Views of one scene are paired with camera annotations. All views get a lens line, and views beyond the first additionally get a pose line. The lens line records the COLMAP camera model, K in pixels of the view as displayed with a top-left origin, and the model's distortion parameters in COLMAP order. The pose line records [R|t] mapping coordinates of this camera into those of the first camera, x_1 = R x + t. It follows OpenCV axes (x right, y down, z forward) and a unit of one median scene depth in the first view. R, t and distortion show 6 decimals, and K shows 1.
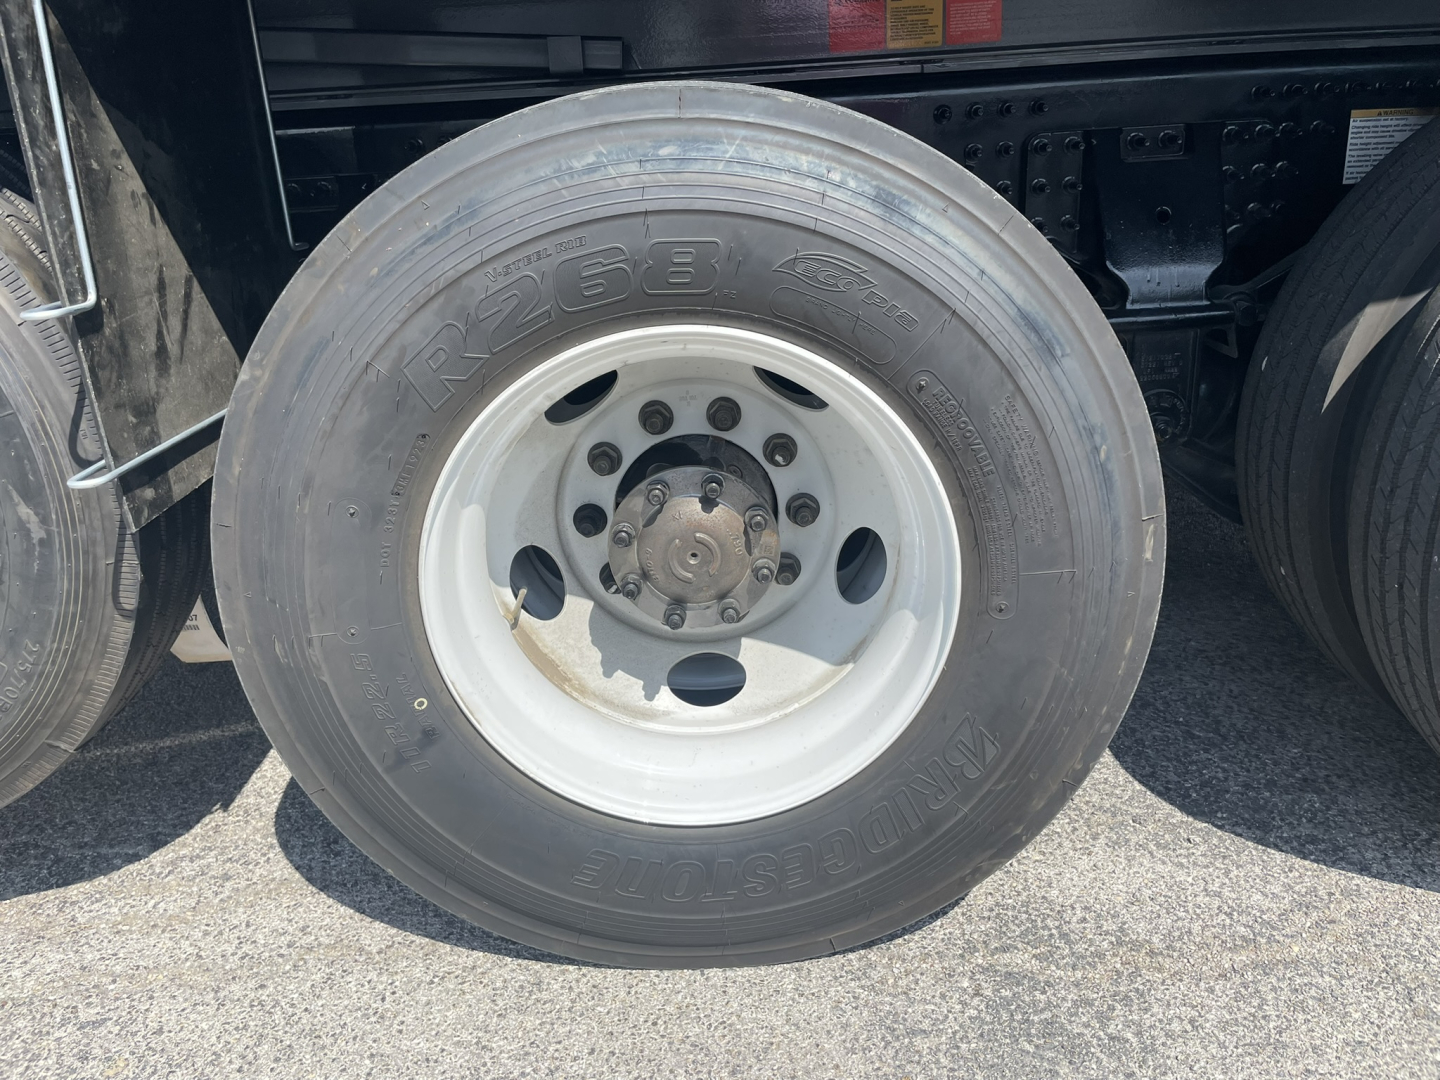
lens RADIAL K [[1119.1, 0, 722.0], [0, 1119.1, 529.1], [0, 0, 1]] dist [0.087397, -0.130576]
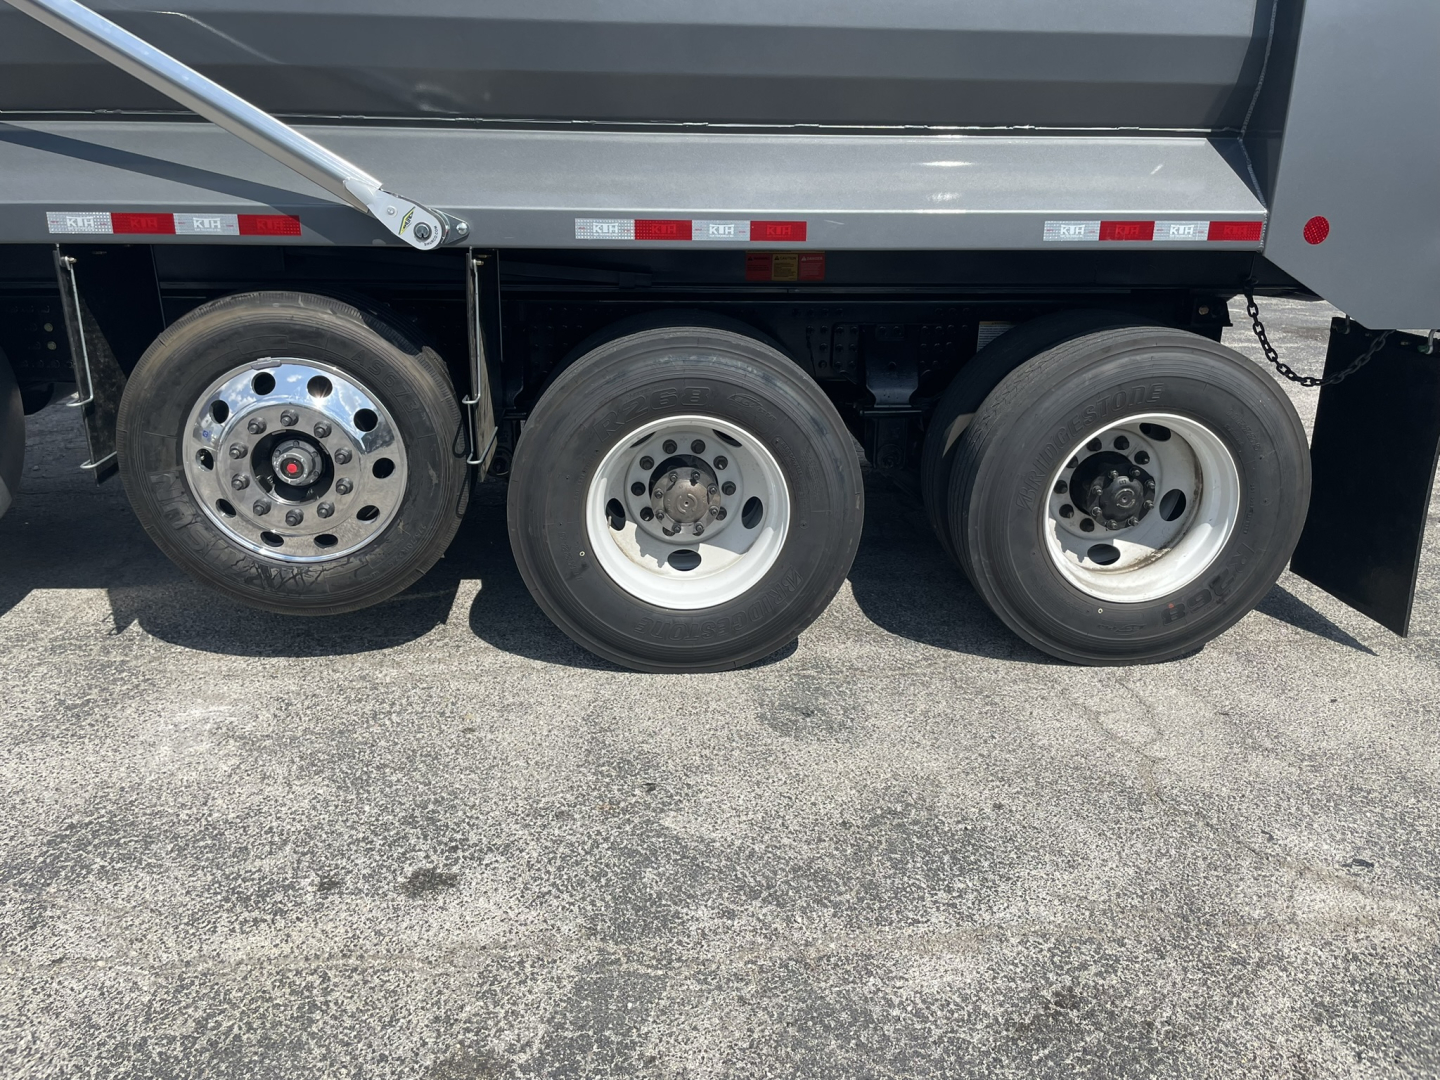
lens RADIAL K [[1119.1, 0, 722.0], [0, 1119.1, 529.1], [0, 0, 1]] dist [0.087397, -0.130576]
pose [[0.993981, 0.039976, 0.101999, -0.195610], [-0.038097, 0.999068, -0.020300, 0.127314], [-0.102716, 0.016292, 0.994577, -1.465385]]
